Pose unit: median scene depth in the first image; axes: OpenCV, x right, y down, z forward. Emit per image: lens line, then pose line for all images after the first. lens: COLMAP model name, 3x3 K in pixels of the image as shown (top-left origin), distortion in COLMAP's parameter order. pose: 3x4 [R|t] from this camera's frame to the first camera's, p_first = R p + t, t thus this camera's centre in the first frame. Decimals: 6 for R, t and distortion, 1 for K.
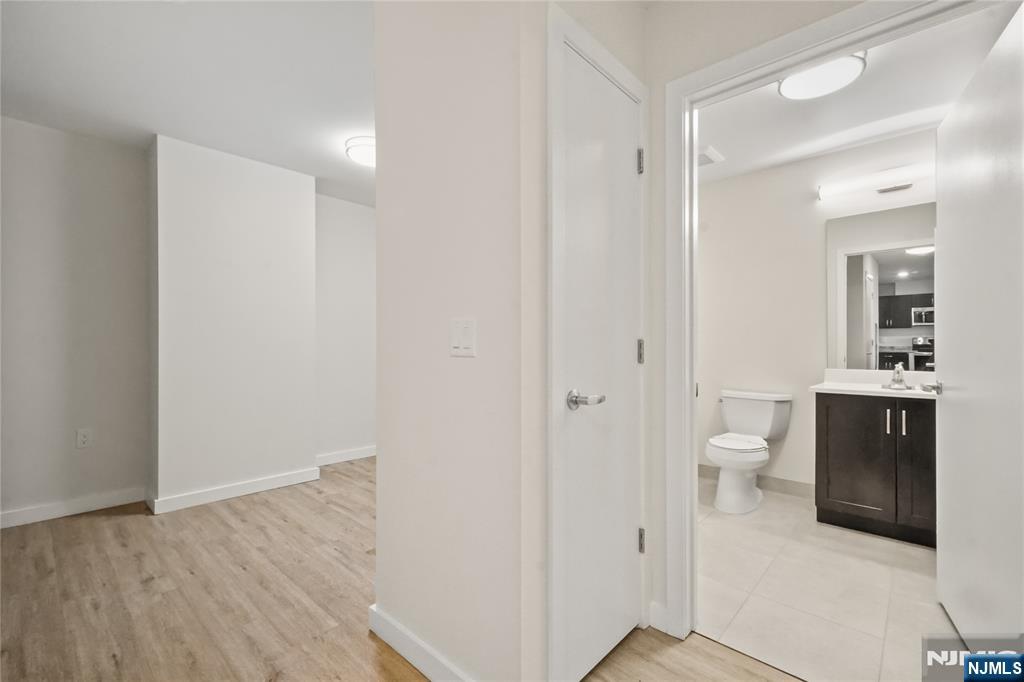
lens RADIAL K [[447.2, 0, 510.9], [0, 447.2, 342.9], [0, 0, 1]] dist [0.012888, -0.000061]
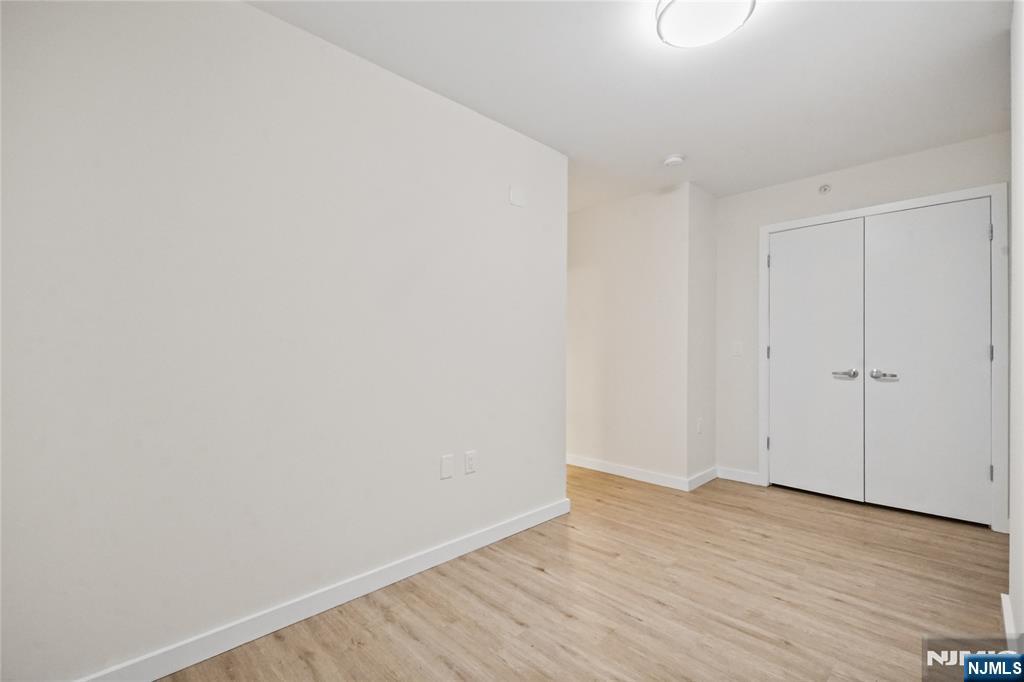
lens RADIAL K [[447.2, 0, 512.7], [0, 447.2, 344.1], [0, 0, 1]] dist [0.012888, -0.000061]
pose [[-0.999052, -0.002826, 0.043430, -0.062580], [-0.003245, 0.999949, -0.009580, -0.003703], [-0.043401, -0.009711, -0.999011, 1.060975]]
